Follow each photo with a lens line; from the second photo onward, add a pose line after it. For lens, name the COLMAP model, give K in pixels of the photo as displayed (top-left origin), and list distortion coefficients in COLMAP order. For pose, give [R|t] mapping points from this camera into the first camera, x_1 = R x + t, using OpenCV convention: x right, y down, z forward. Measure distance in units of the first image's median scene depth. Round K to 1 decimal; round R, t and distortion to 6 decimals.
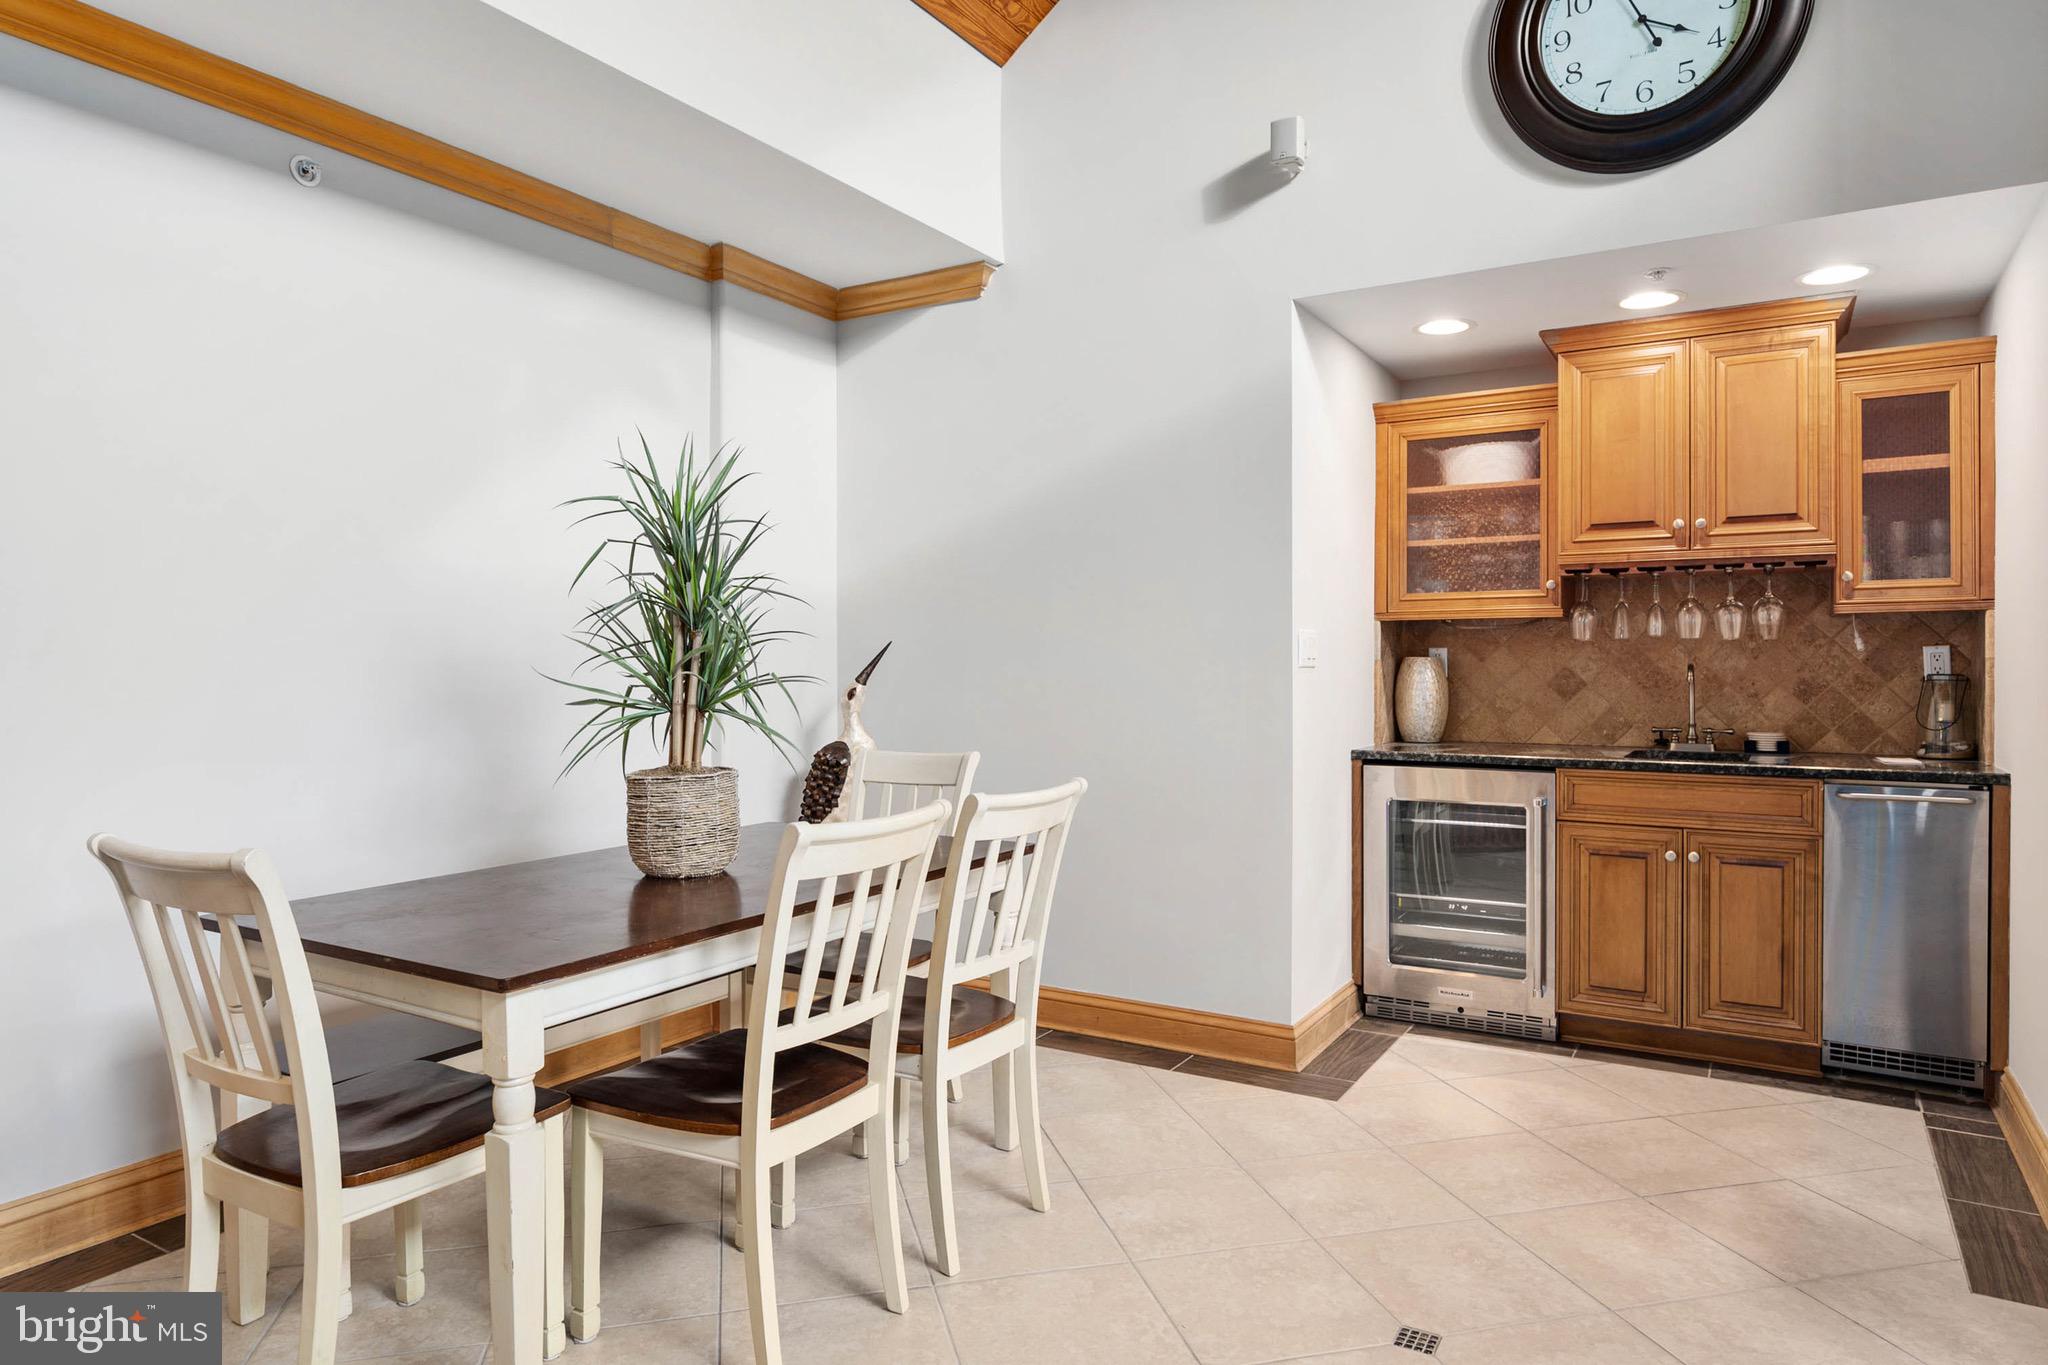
lens RADIAL K [[1232.5, 0, 1042.9], [0, 1232.5, 668.3], [0, 0, 1]] dist [0.005807, -0.001641]
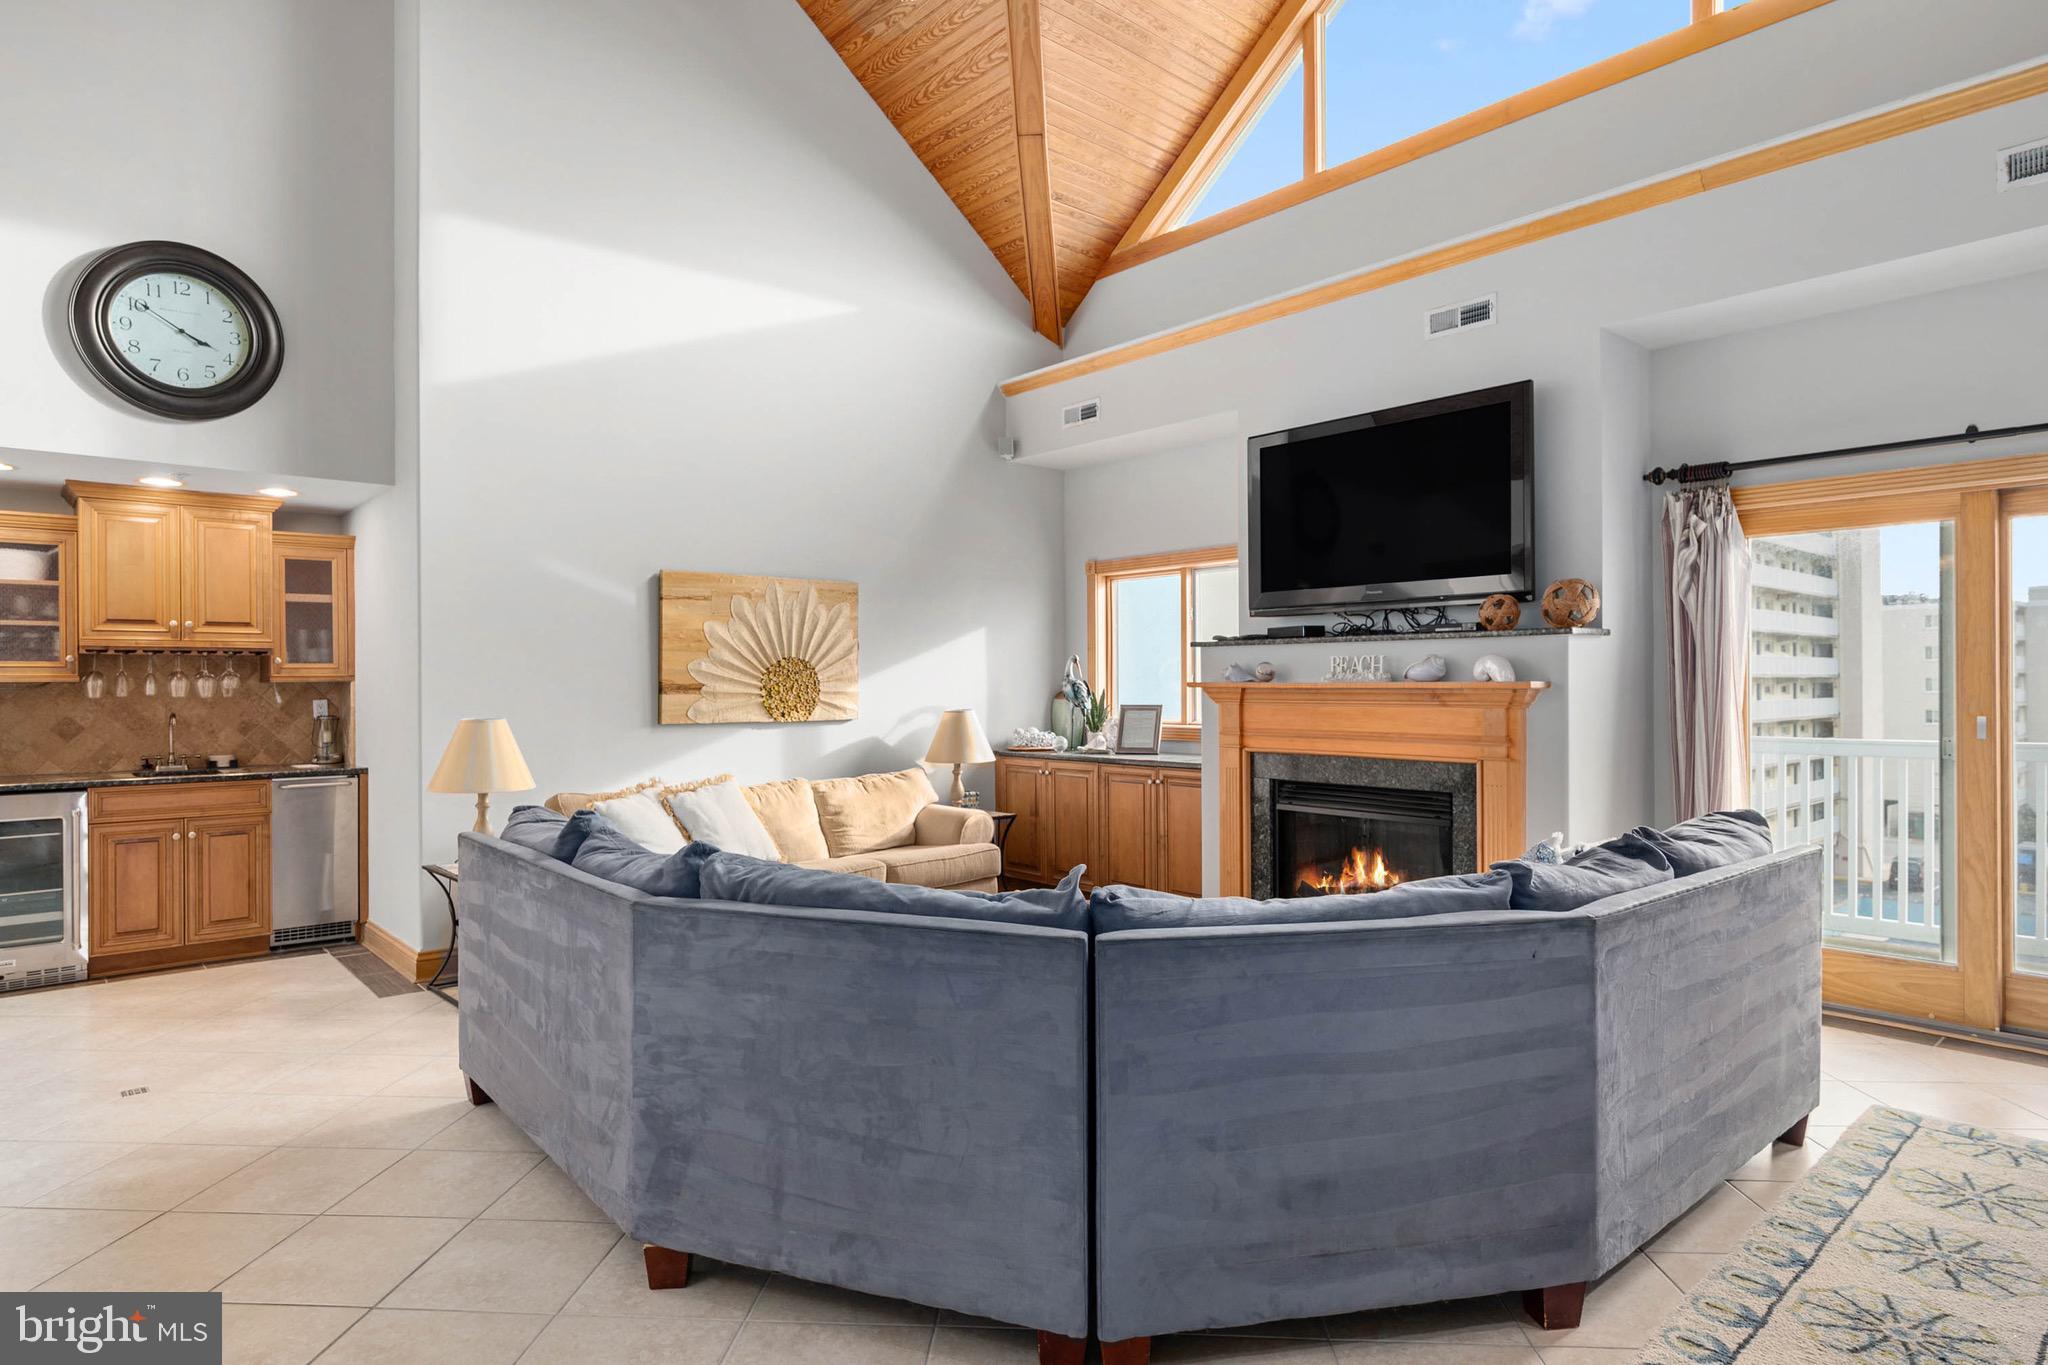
lens RADIAL K [[1137.5, 0, 1016.6], [0, 1137.5, 682.5], [0, 0, 1]] dist [0.000399, -0.000765]
pose [[0.305964, 0.001095, 0.952042, -0.517904], [0.011337, 0.999924, -0.004794, -0.023951], [-0.951975, 0.012260, 0.305929, -0.442866]]
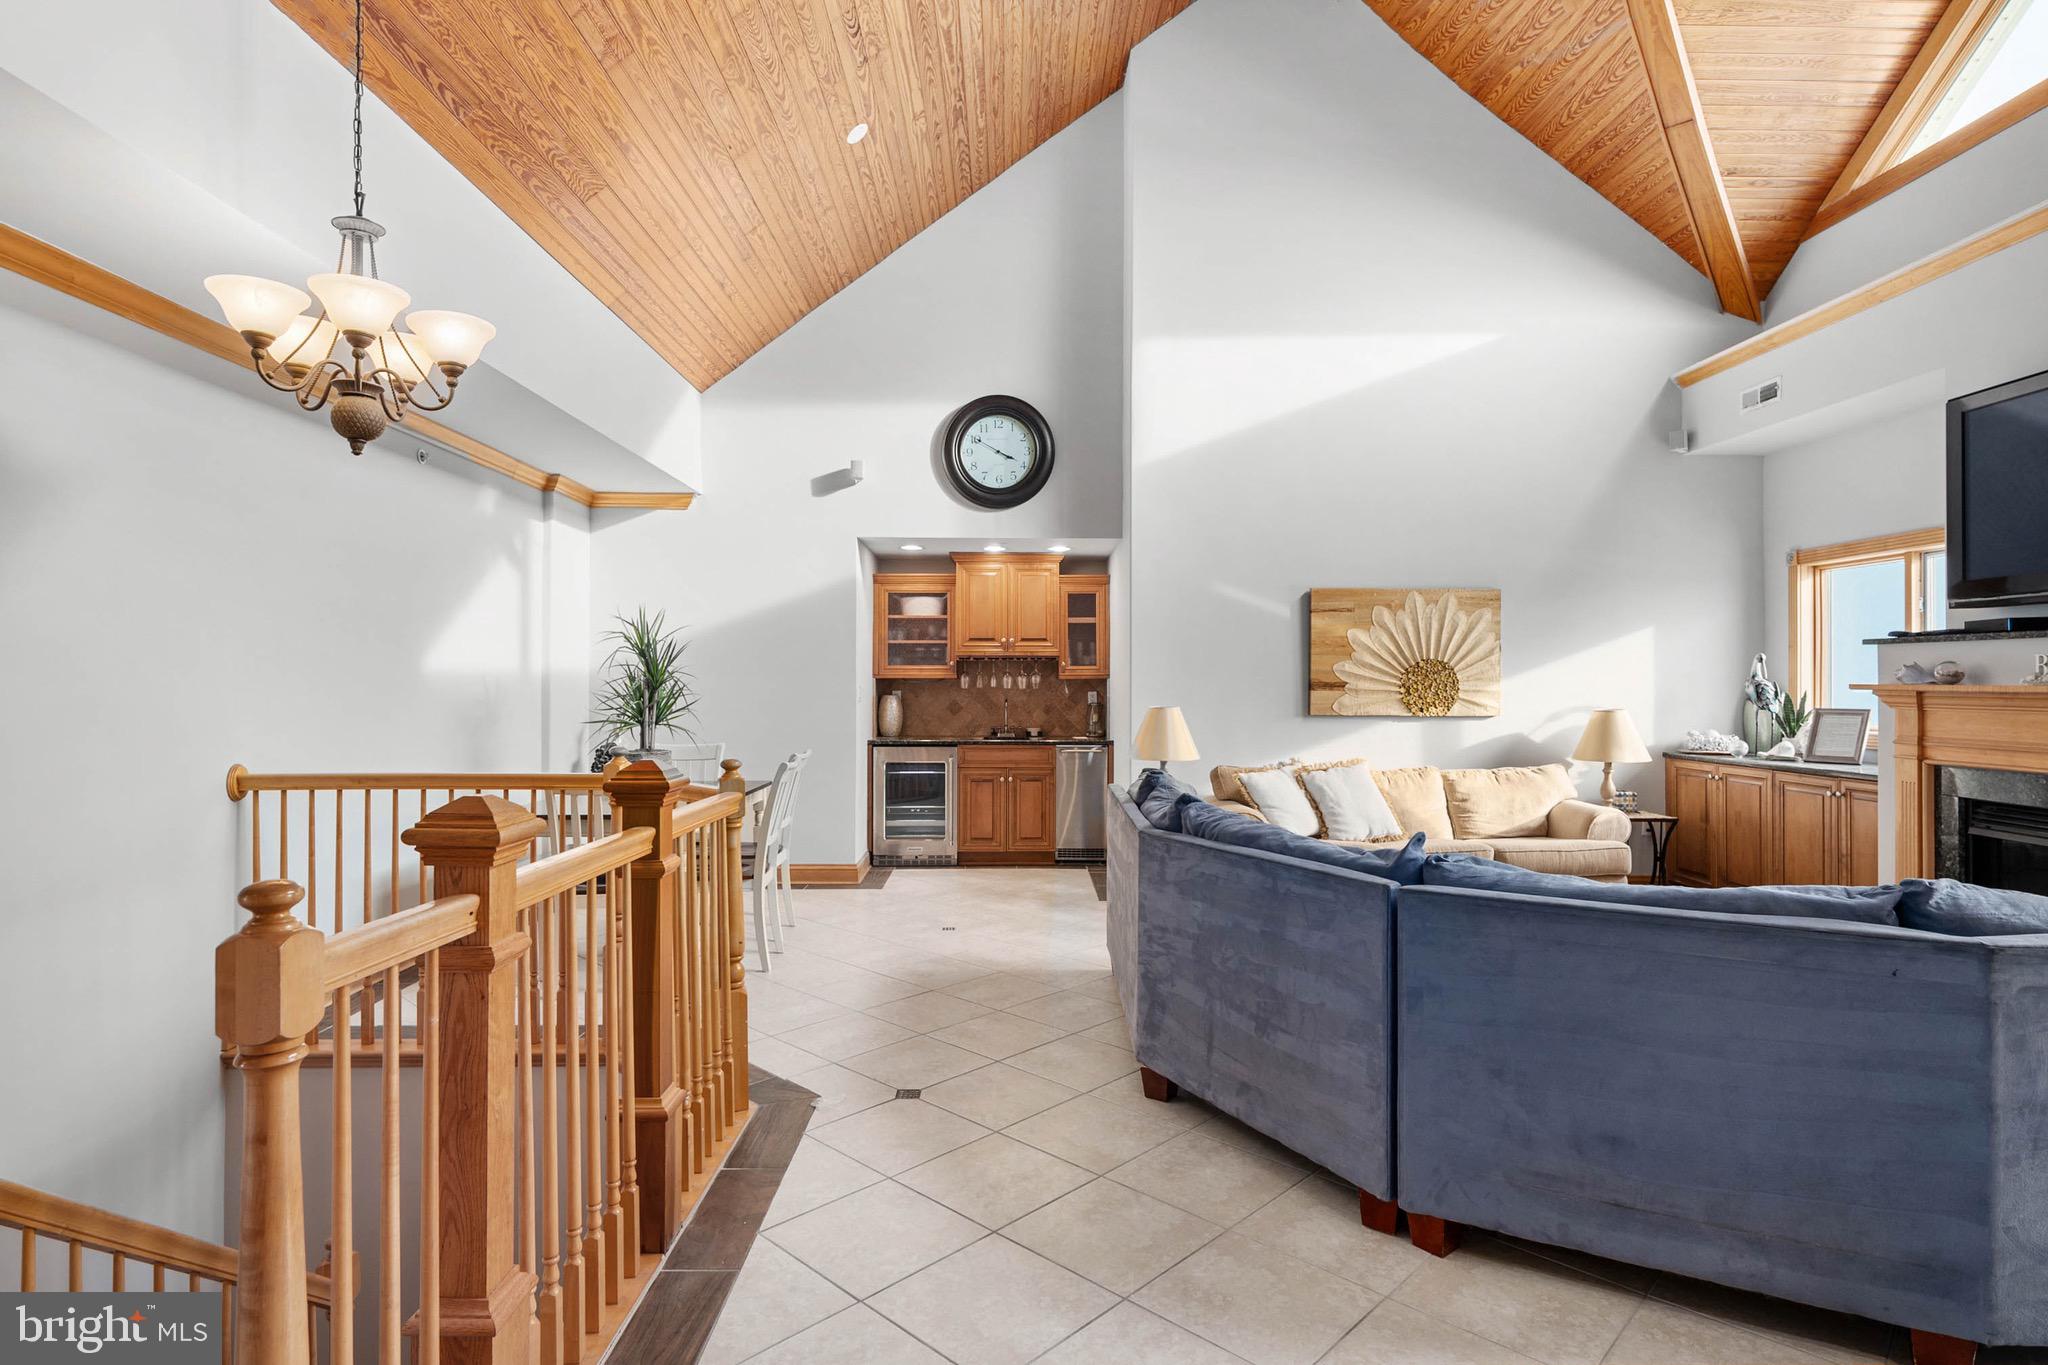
lens RADIAL K [[1056.5, 0, 1025.5], [0, 1056.5, 677.7], [0, 0, 1]] dist [-0.009242, 0.003594]
pose [[0.849847, 0.006250, 0.526993, -0.512968], [-0.000394, 0.999937, -0.011223, -0.022176], [-0.527030, 0.009330, 0.849796, -0.738089]]
